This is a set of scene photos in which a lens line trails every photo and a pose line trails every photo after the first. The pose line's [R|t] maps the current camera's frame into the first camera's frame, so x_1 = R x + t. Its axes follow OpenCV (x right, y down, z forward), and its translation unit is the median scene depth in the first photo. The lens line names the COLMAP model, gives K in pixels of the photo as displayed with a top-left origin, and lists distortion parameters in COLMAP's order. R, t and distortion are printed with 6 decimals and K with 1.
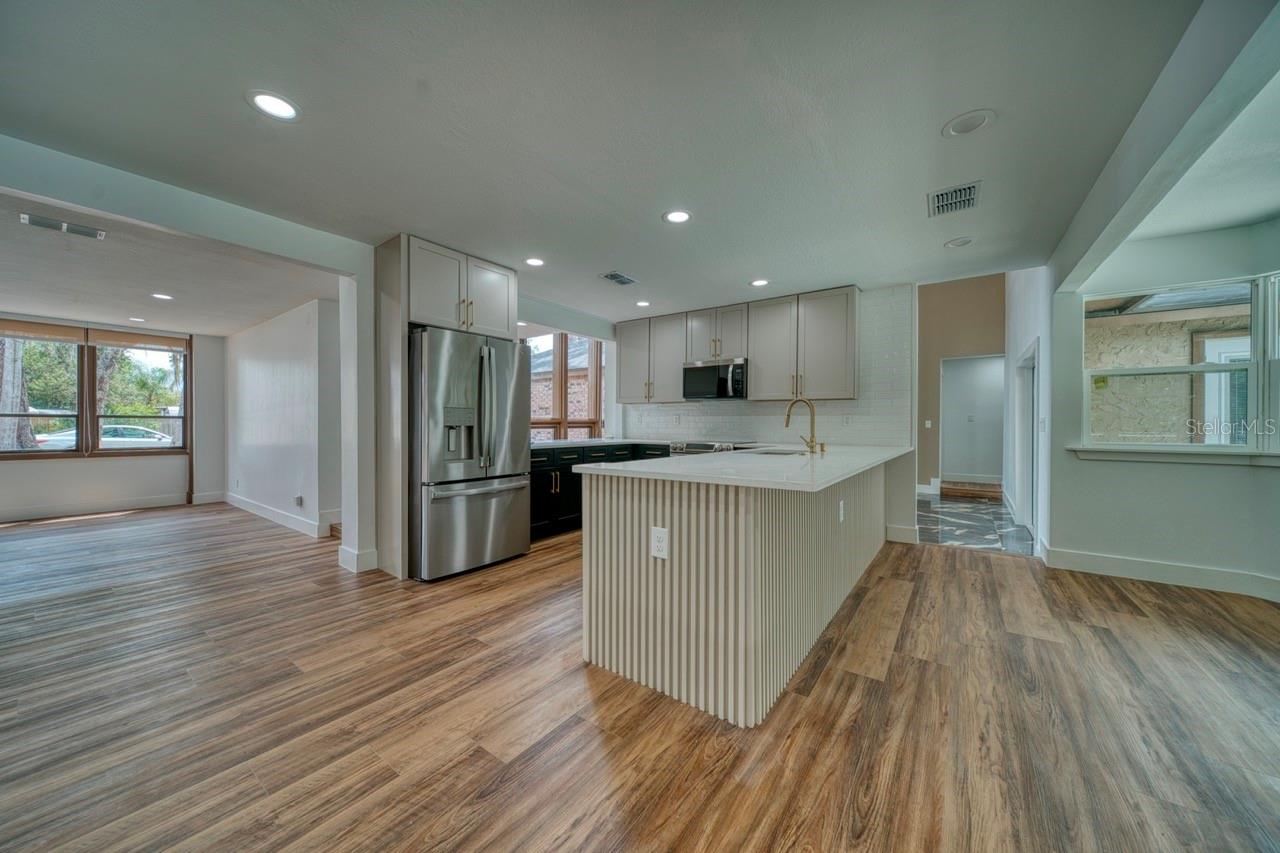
lens RADIAL K [[447.6, 0, 642.8], [0, 447.6, 425.5], [0, 0, 1]] dist [-0.001002, -0.001180]
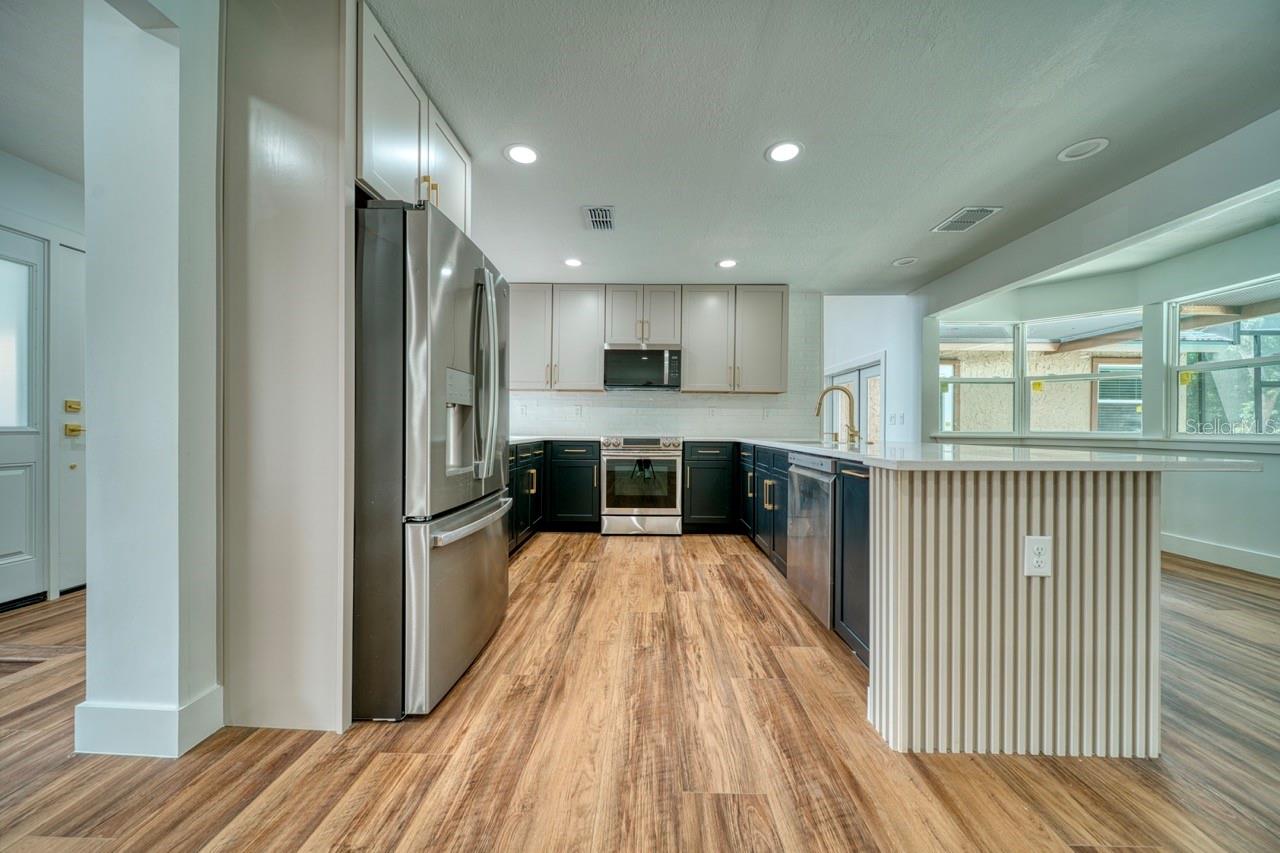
lens RADIAL K [[447.6, 0, 641.6], [0, 447.6, 427.1], [0, 0, 1]] dist [-0.001002, -0.001180]
pose [[0.824537, 0.001848, 0.565805, -0.570675], [-0.002880, 0.999995, 0.000929, 0.028464], [-0.565801, -0.002396, 0.824538, 0.464034]]
